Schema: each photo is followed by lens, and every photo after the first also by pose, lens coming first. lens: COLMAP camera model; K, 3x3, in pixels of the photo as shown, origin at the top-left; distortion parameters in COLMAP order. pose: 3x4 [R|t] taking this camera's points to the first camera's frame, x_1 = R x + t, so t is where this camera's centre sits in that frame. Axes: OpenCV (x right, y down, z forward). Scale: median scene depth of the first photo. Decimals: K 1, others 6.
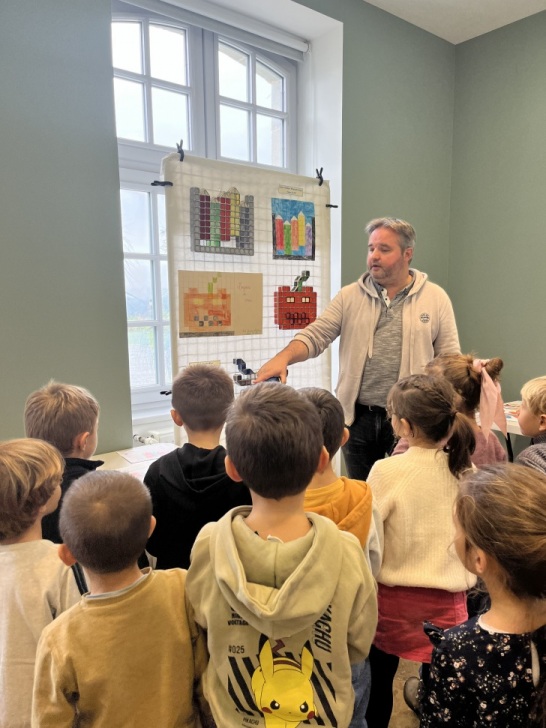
lens RADIAL K [[549.2, 0, 275.1], [0, 549.2, 363.2], [0, 0, 1]] dist [0.054685, -0.068462]
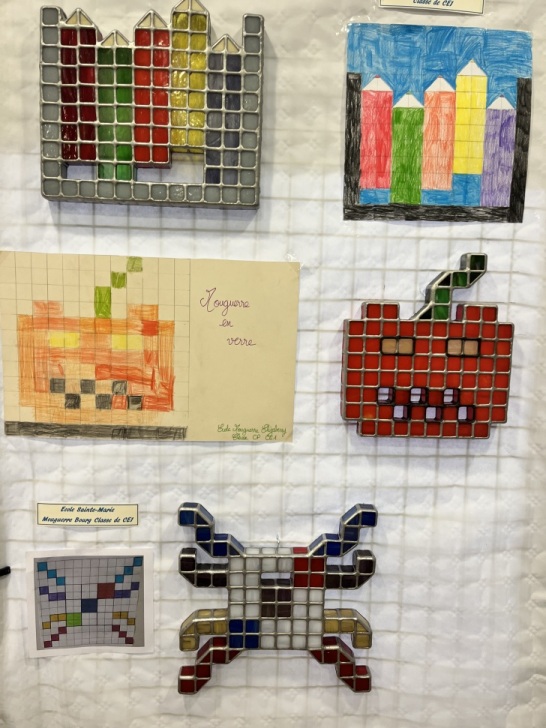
lens RADIAL K [[549.2, 0, 268.7], [0, 549.2, 385.4], [0, 0, 1]] dist [0.054685, -0.068462]
pose [[0.787444, 0.096844, -0.608730, 0.171181], [-0.102974, 0.994370, 0.024991, -0.095468], [0.607723, 0.043004, 0.792983, 0.723416]]
